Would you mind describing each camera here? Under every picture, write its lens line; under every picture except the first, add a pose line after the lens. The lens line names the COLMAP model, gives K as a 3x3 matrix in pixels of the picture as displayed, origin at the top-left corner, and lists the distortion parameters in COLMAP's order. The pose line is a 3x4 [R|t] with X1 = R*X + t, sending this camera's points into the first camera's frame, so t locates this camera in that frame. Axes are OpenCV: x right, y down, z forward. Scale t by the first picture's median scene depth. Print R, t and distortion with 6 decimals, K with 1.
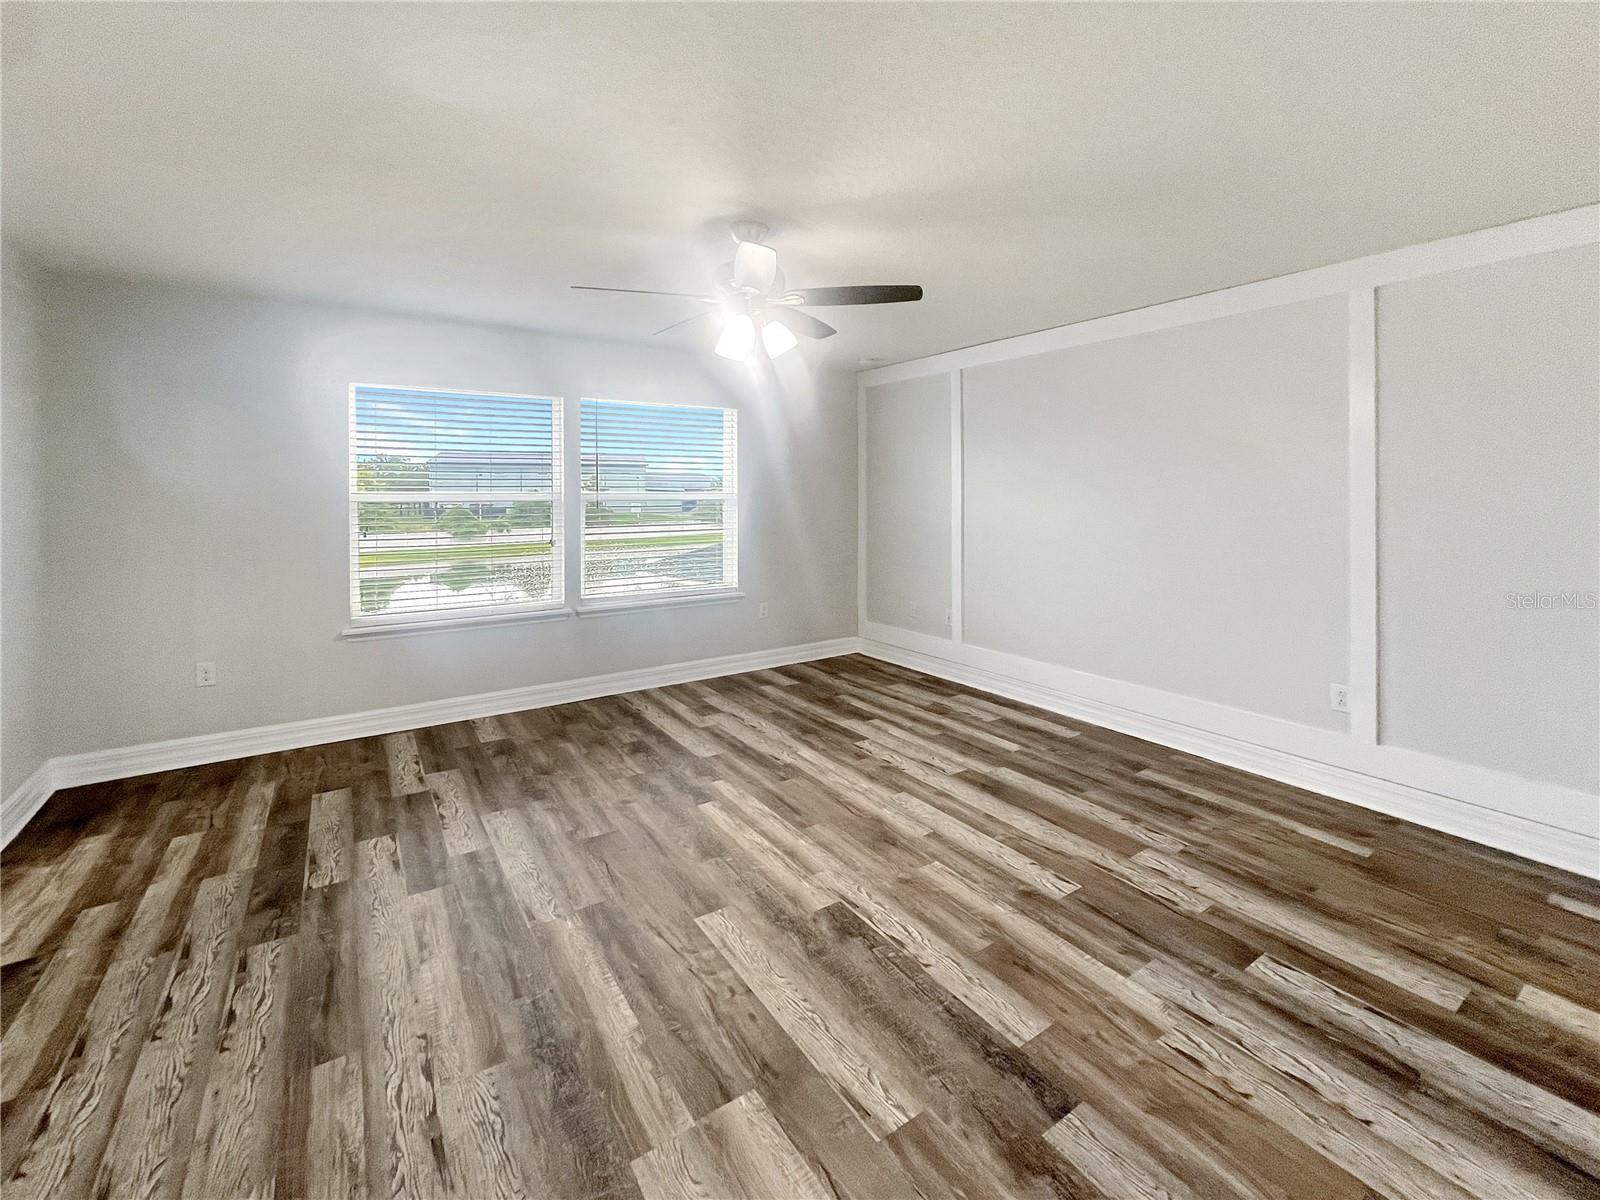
lens RADIAL K [[662.0, 0, 800.0], [0, 662.0, 600.0], [0, 0, 1]] dist [-0.000655, -0.000180]
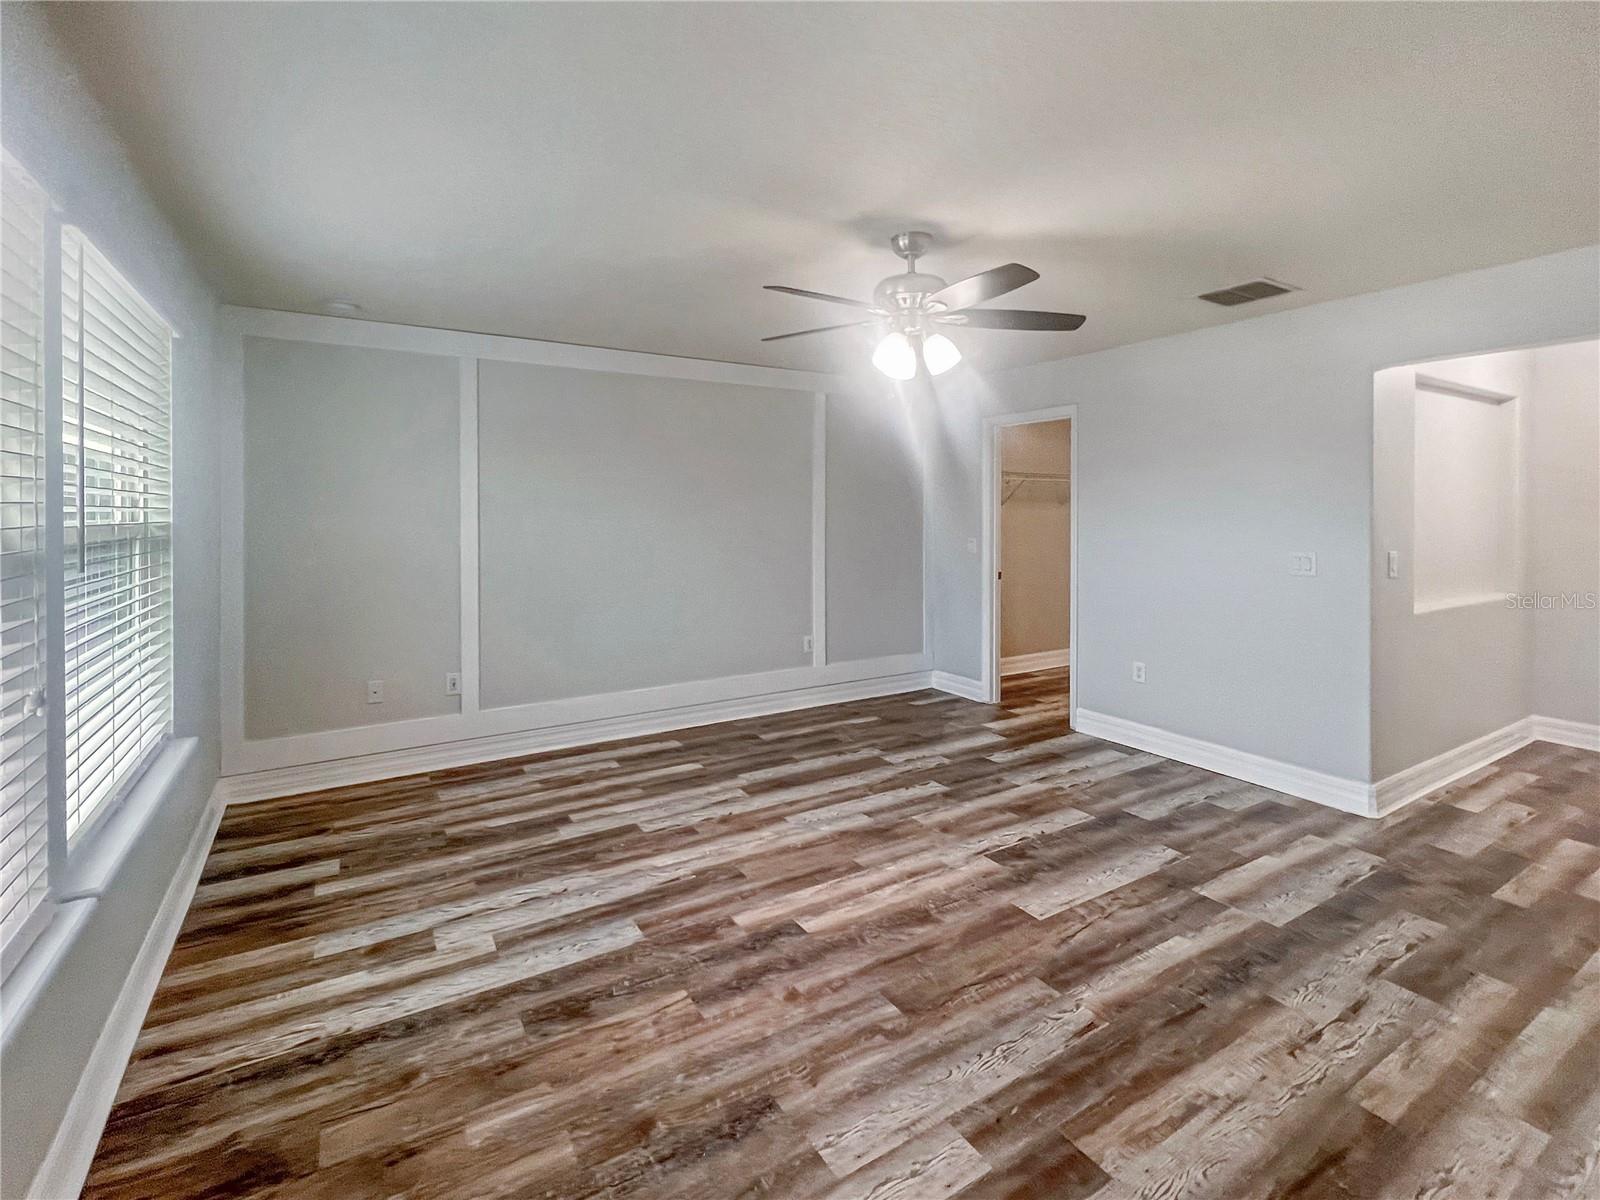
lens RADIAL K [[736.5, 0, 800.0], [0, 736.5, 600.0], [0, 0, 1]] dist [-0.002087, -0.000633]
pose [[0.049097, -0.115434, 0.992101, -1.223410], [0.164195, 0.980718, 0.105983, -0.194421], [-0.985205, 0.157694, 0.067104, 1.161782]]
